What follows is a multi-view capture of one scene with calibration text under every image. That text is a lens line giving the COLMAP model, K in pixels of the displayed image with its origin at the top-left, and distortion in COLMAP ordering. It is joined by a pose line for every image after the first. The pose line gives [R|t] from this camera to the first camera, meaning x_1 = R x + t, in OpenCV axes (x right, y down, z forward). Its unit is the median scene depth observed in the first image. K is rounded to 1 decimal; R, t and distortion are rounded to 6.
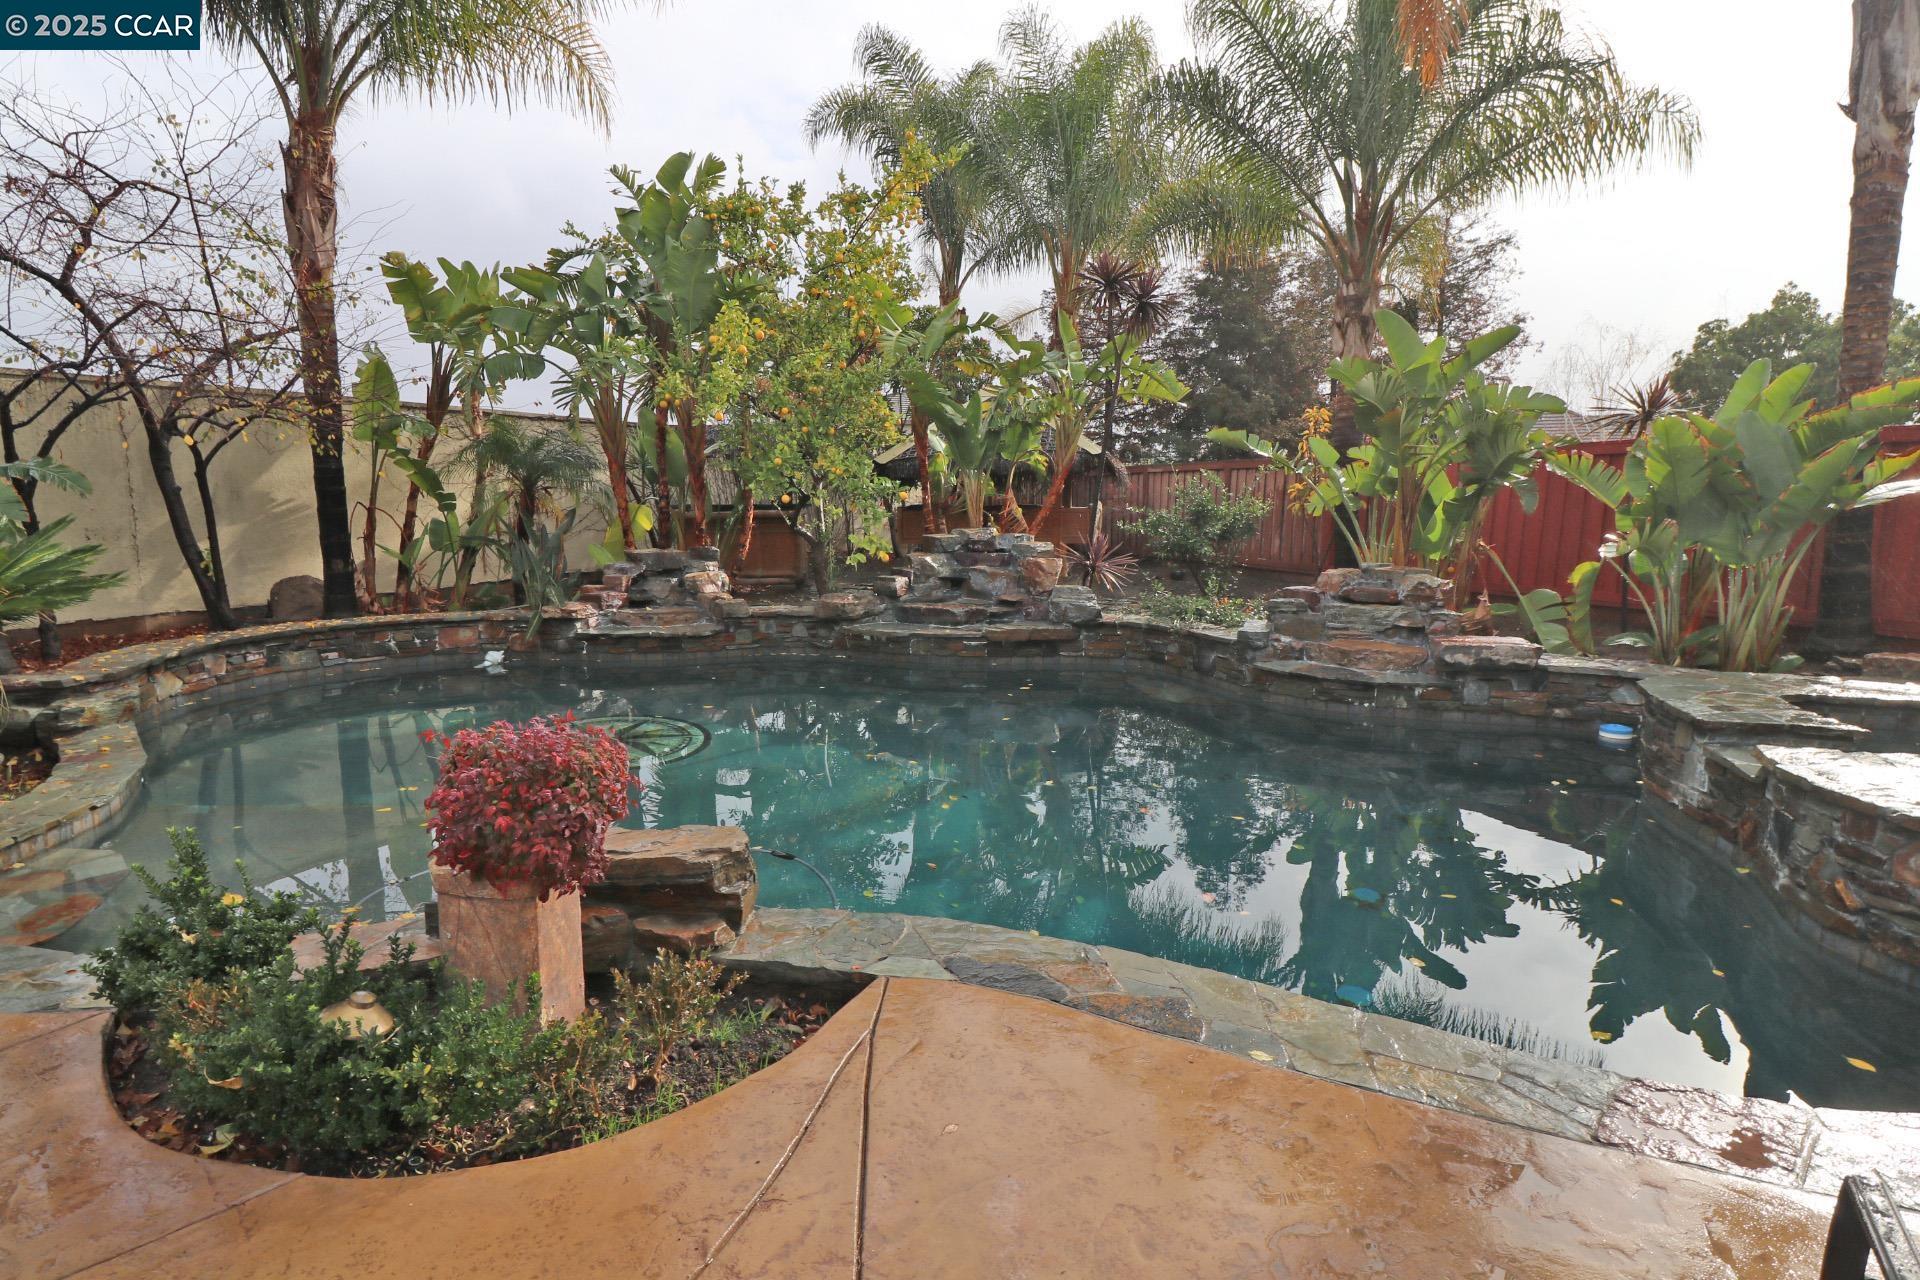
lens RADIAL K [[981.3, 0, 948.9], [0, 981.3, 648.8], [0, 0, 1]] dist [-0.004789, -0.005299]
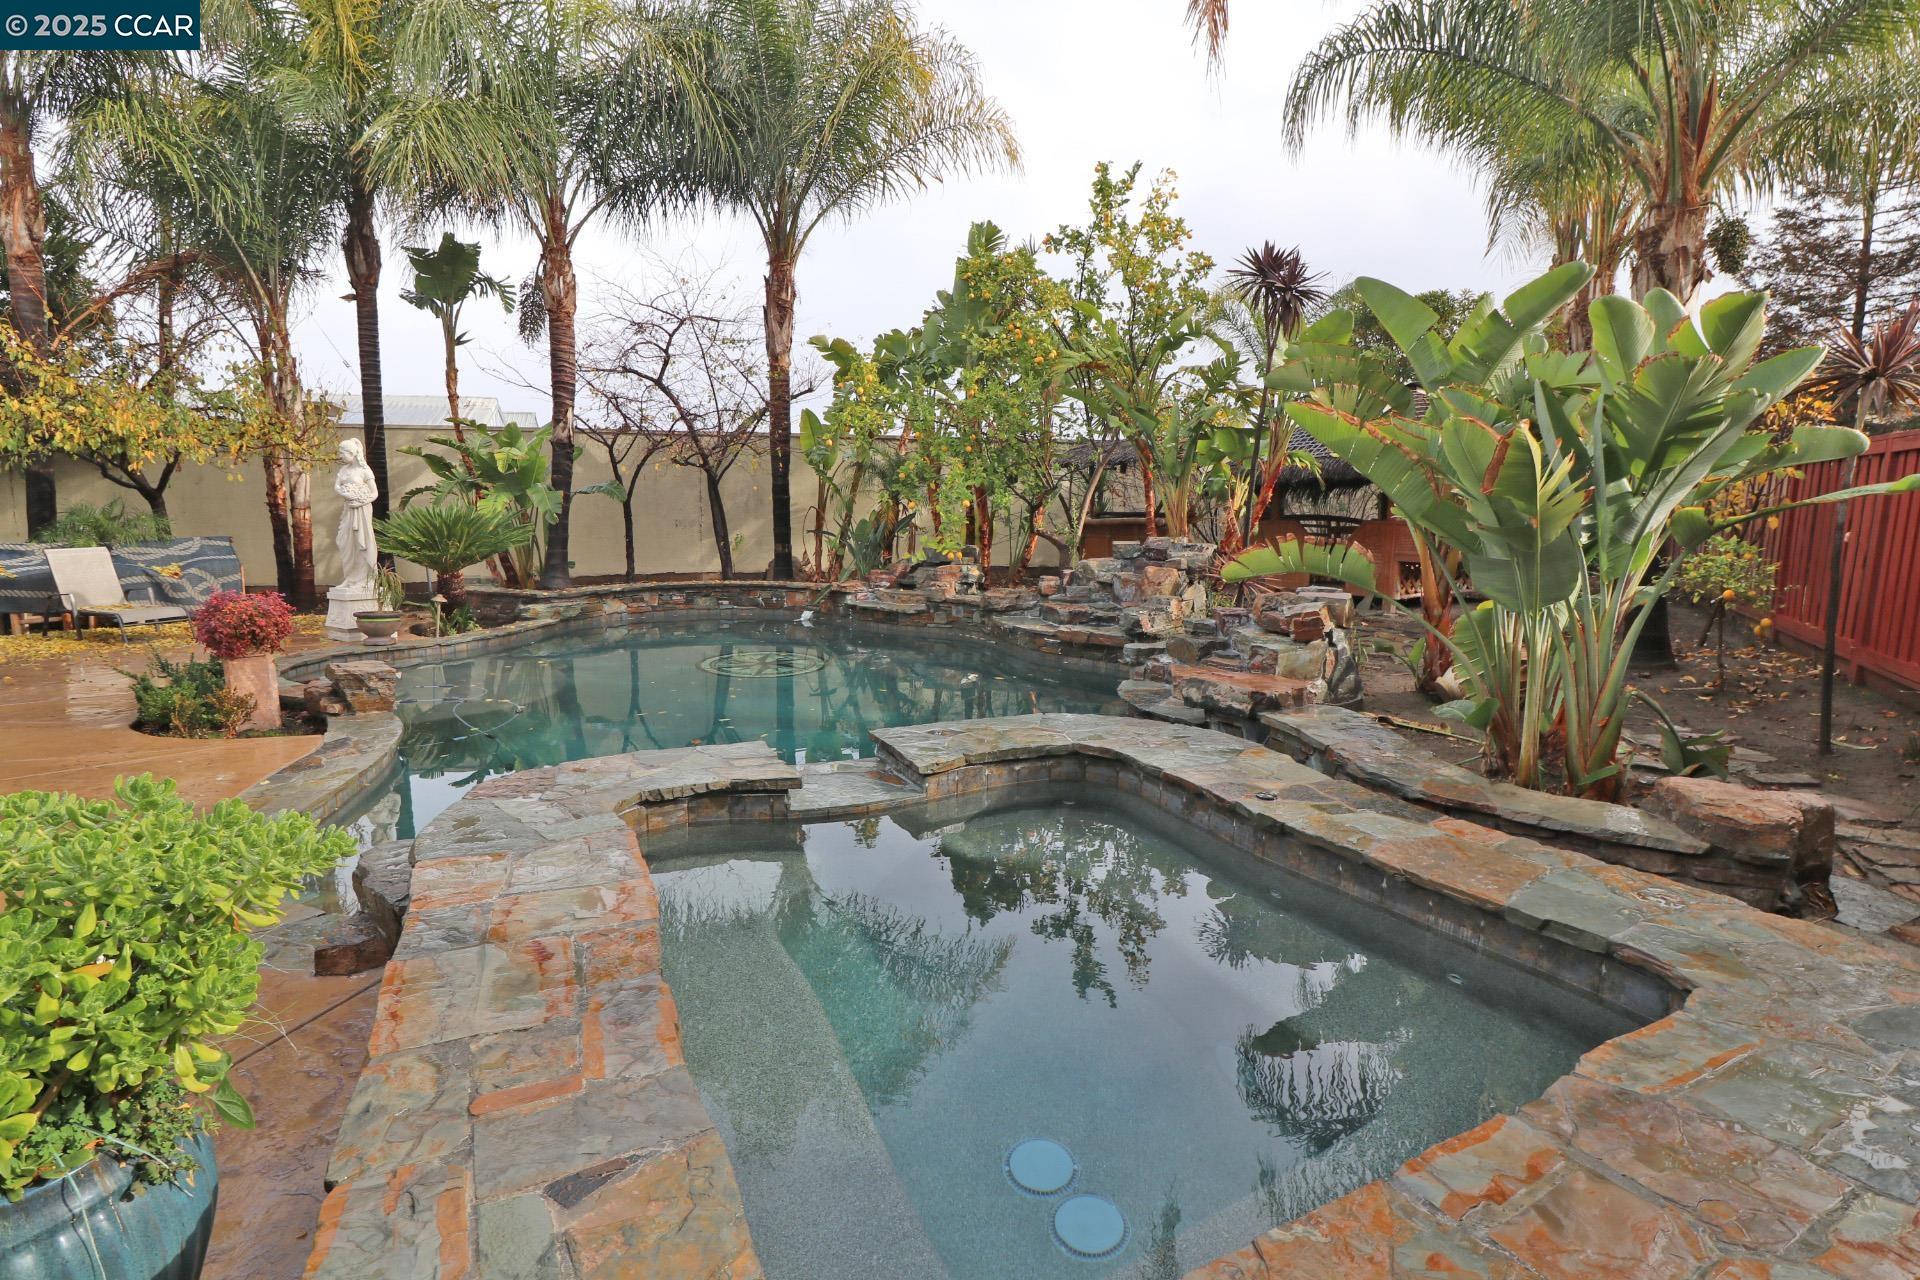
lens RADIAL K [[981.3, 0, 956.7], [0, 981.3, 643.3], [0, 0, 1]] dist [-0.004789, -0.005299]
pose [[0.665447, 0.107749, -0.738628, 0.739514], [-0.126279, 0.991514, 0.030872, -0.022532], [0.735686, 0.072730, 0.673407, 0.206531]]
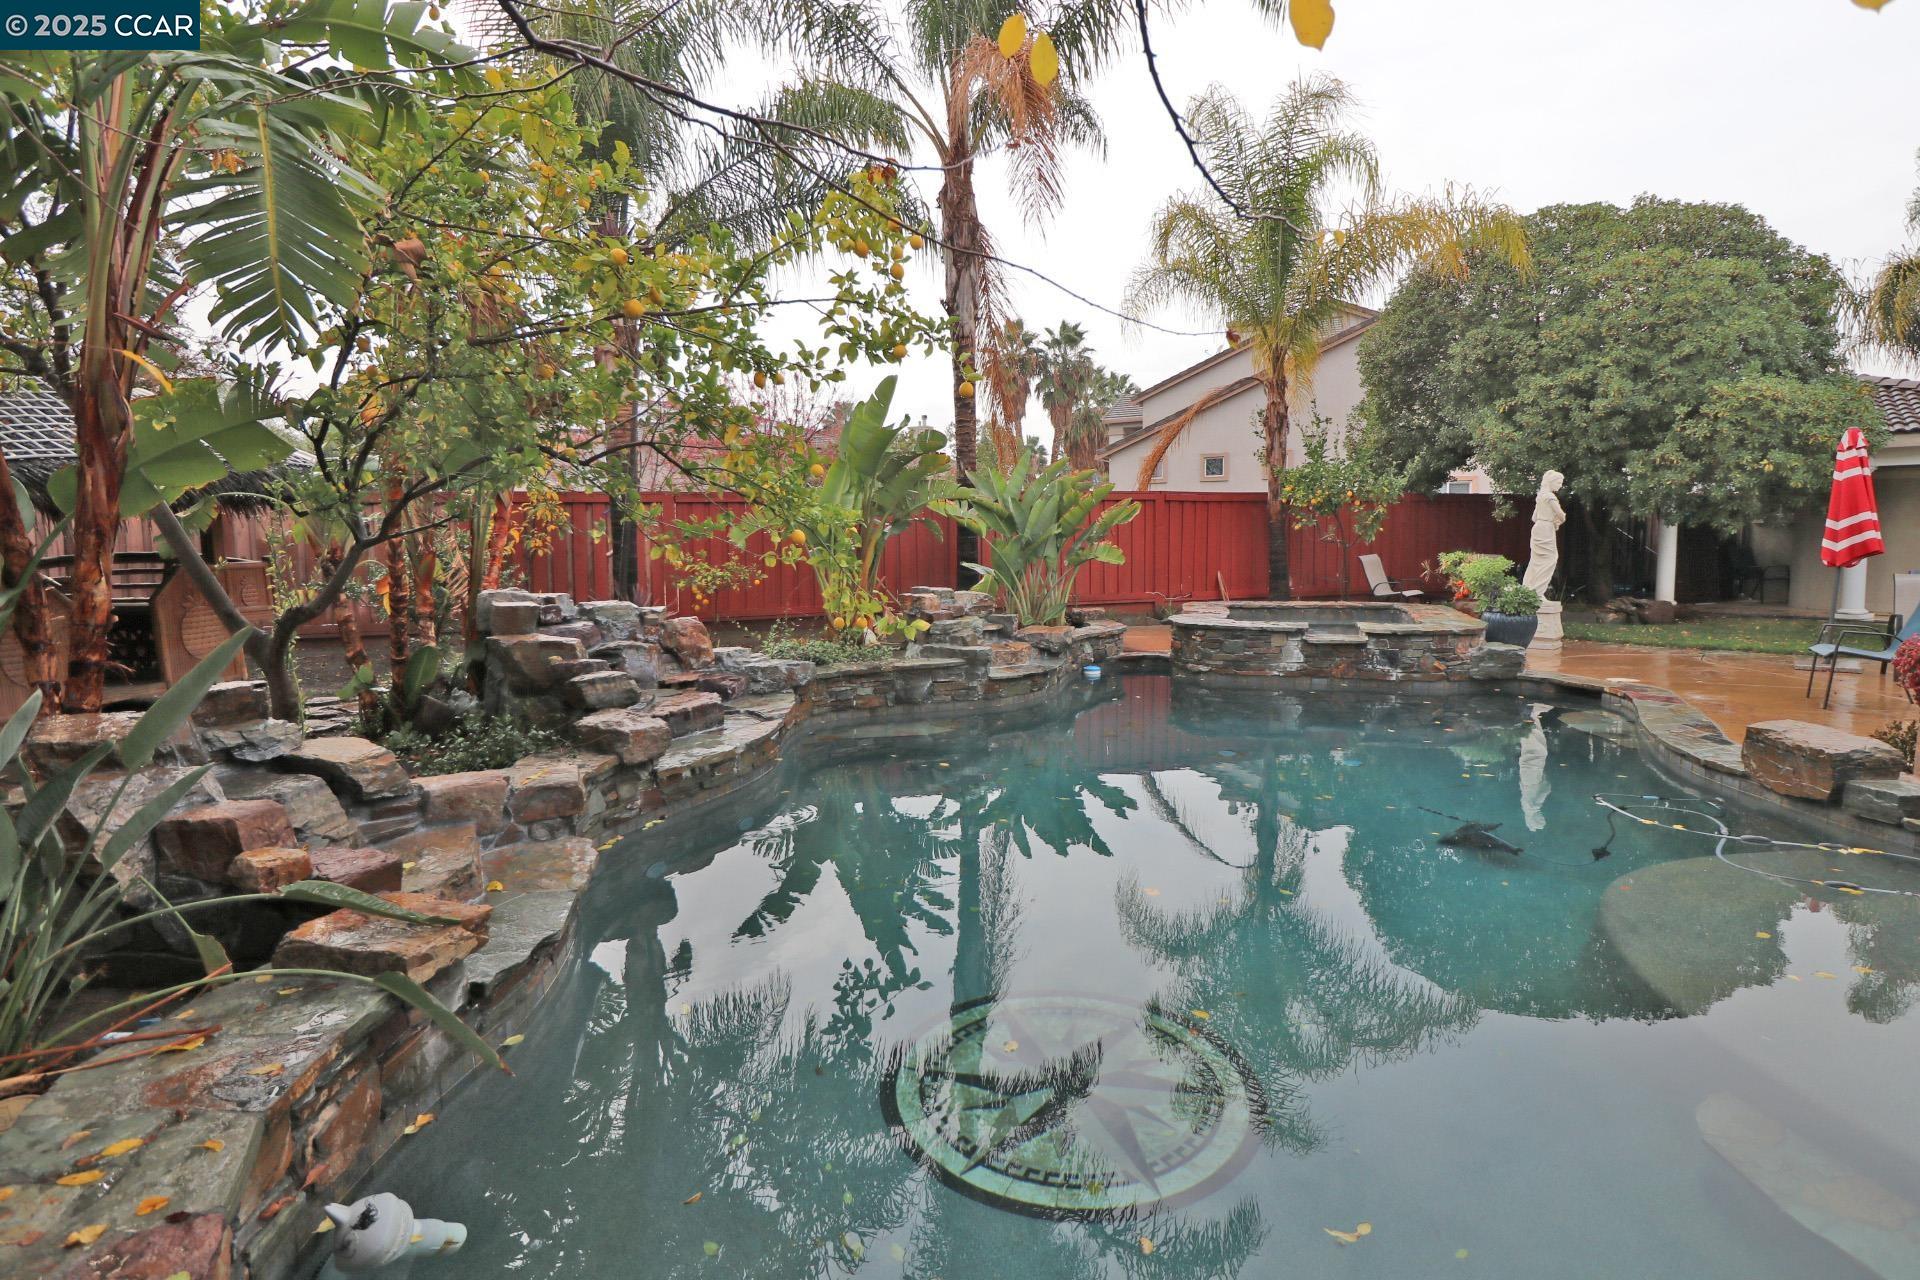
lens RADIAL K [[981.3, 0, 955.1], [0, 981.3, 631.4], [0, 0, 1]] dist [-0.004789, -0.005299]
pose [[0.000043, -0.101522, 0.994833, -0.675952], [0.167934, 0.980706, 0.100073, -0.130185], [-0.985798, 0.167062, 0.017091, 0.842501]]
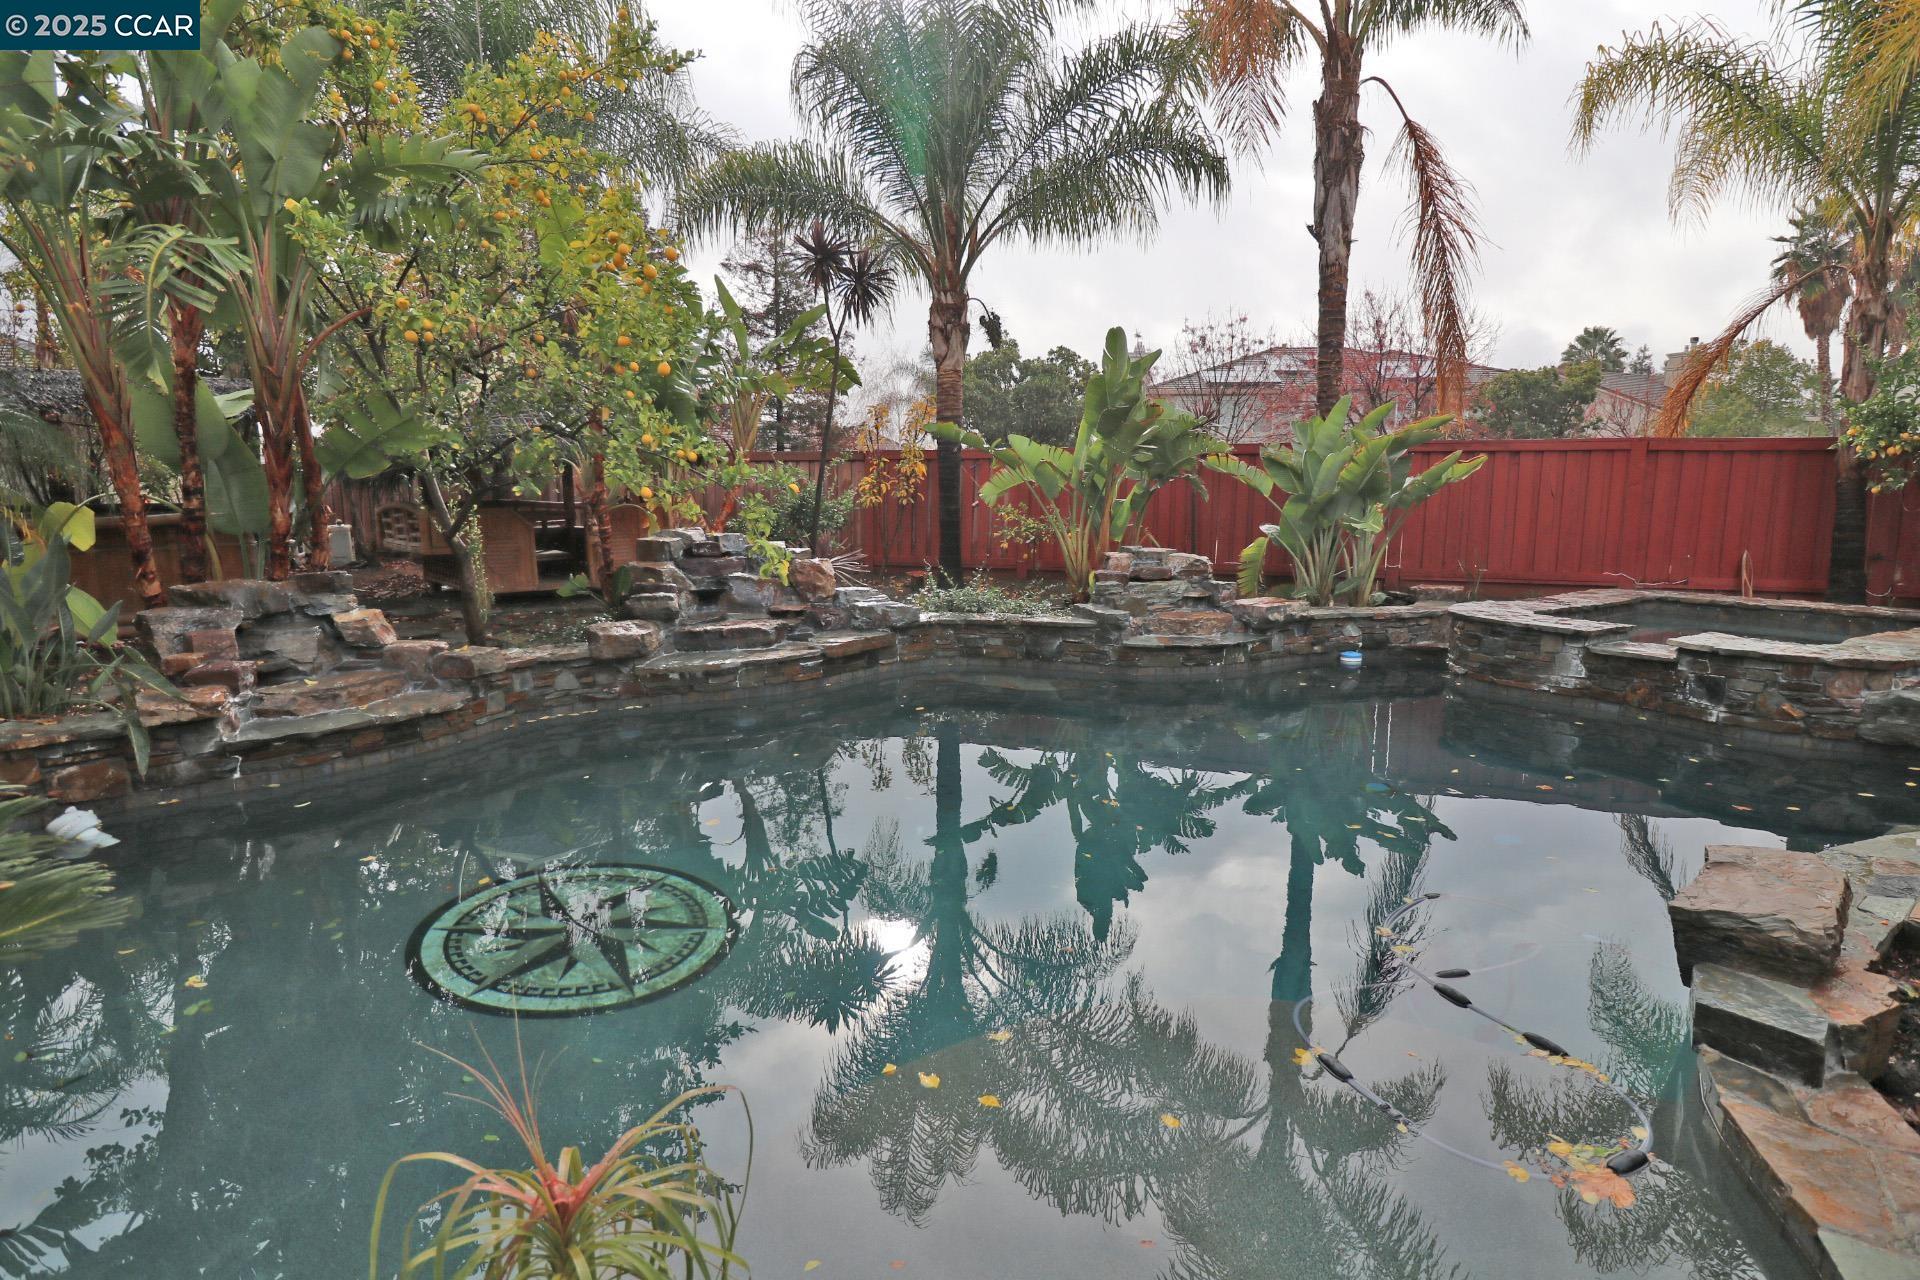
lens RADIAL K [[981.3, 0, 951.9], [0, 981.3, 641.7], [0, 0, 1]] dist [-0.004789, -0.005299]
pose [[0.664906, -0.116211, 0.737831, -0.511312], [0.117511, 0.991796, 0.050315, -0.052253], [-0.737625, 0.053249, 0.673108, 0.340620]]
